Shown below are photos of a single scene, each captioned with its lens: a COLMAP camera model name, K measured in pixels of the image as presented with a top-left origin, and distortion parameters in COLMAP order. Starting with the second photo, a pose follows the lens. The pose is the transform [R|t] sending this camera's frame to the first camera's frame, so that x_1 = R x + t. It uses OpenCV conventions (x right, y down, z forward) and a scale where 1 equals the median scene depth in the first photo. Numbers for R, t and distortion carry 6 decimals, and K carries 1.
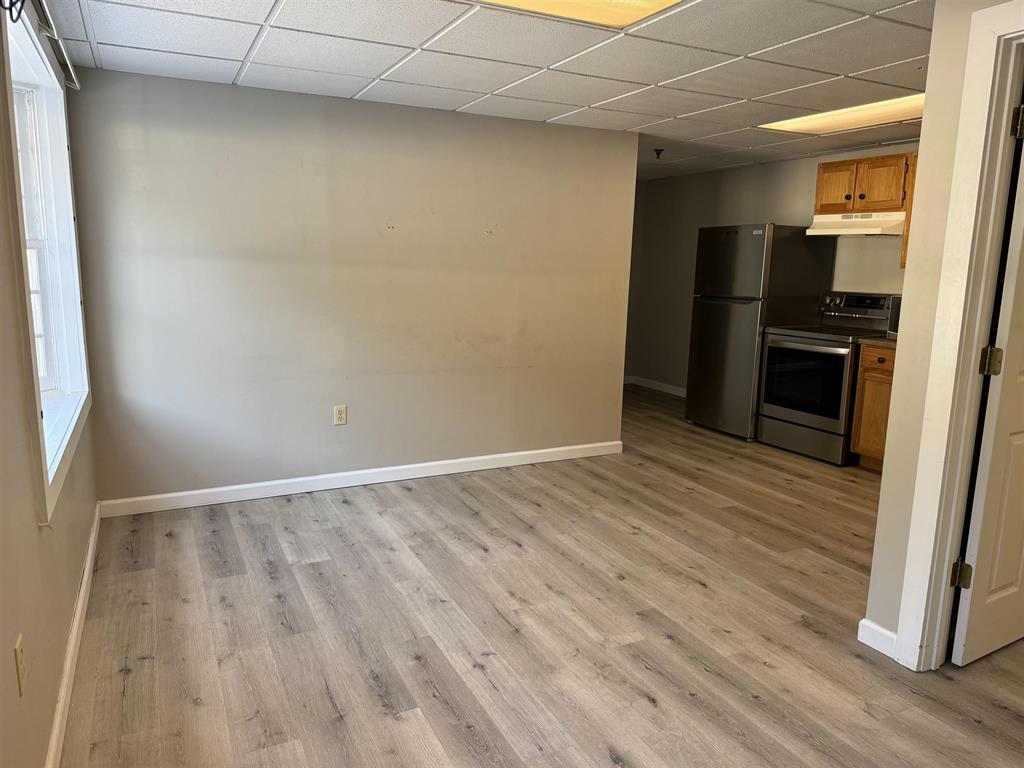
lens RADIAL K [[720.4, 0, 506.1], [0, 720.4, 380.9], [0, 0, 1]] dist [0.063058, -0.082707]
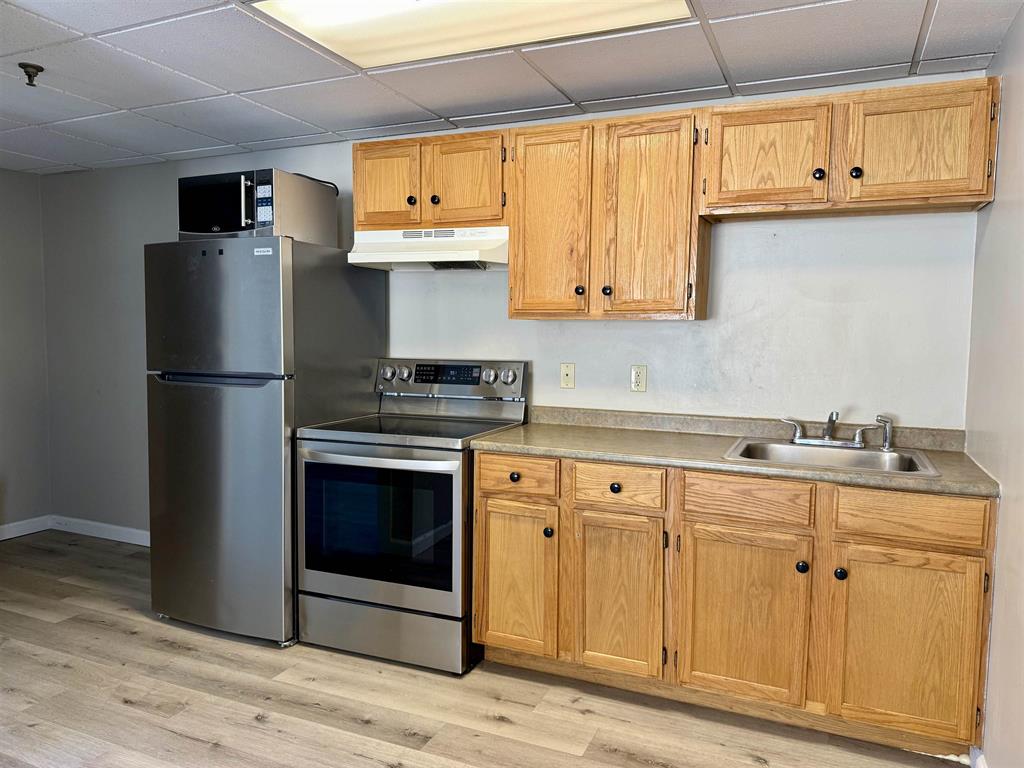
lens RADIAL K [[720.4, 0, 503.2], [0, 720.4, 382.7], [0, 0, 1]] dist [0.063058, -0.082707]
pose [[0.764620, -0.054859, 0.642143, 0.183303], [0.112154, 0.992494, -0.048755, -0.088830], [-0.634648, 0.109297, 0.765033, 0.678450]]
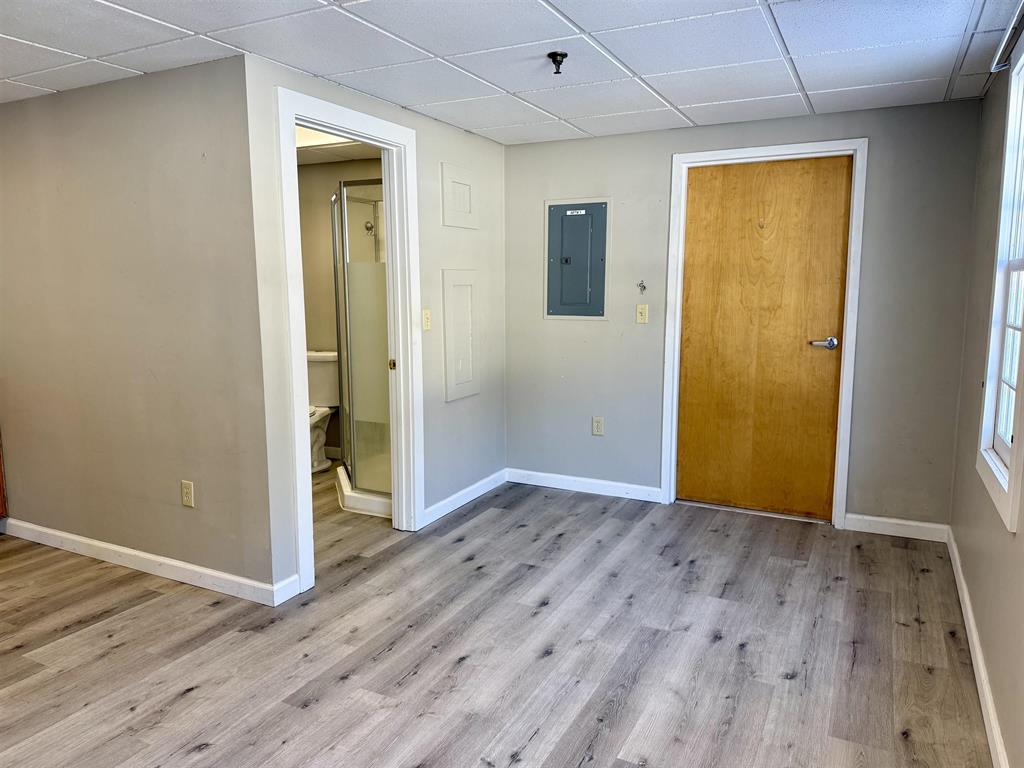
lens RADIAL K [[720.4, 0, 517.5], [0, 720.4, 384.1], [0, 0, 1]] dist [0.063058, -0.082707]
pose [[-0.603727, -0.129750, 0.786561, -0.407156], [0.123965, 0.959383, 0.253409, -0.150173], [-0.787494, 0.250496, -0.563121, 0.856488]]
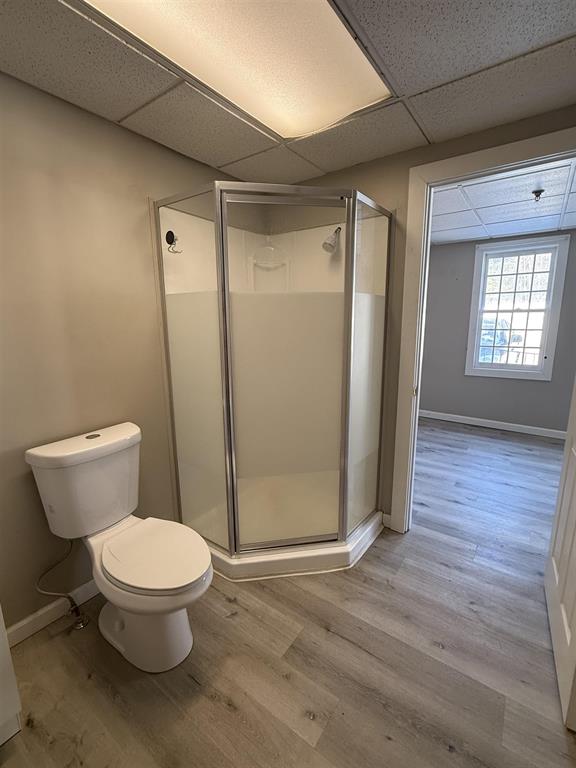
lens RADIAL K [[337.1, 0, 293.5], [0, 337.1, 390.4], [0, 0, 1]] dist [0.003527, 0.000281]
pose [[-0.881694, 0.083396, -0.464393, 0.856176], [-0.087948, 0.937956, 0.335416, -0.098208], [0.463553, 0.336577, -0.819655, 0.755150]]
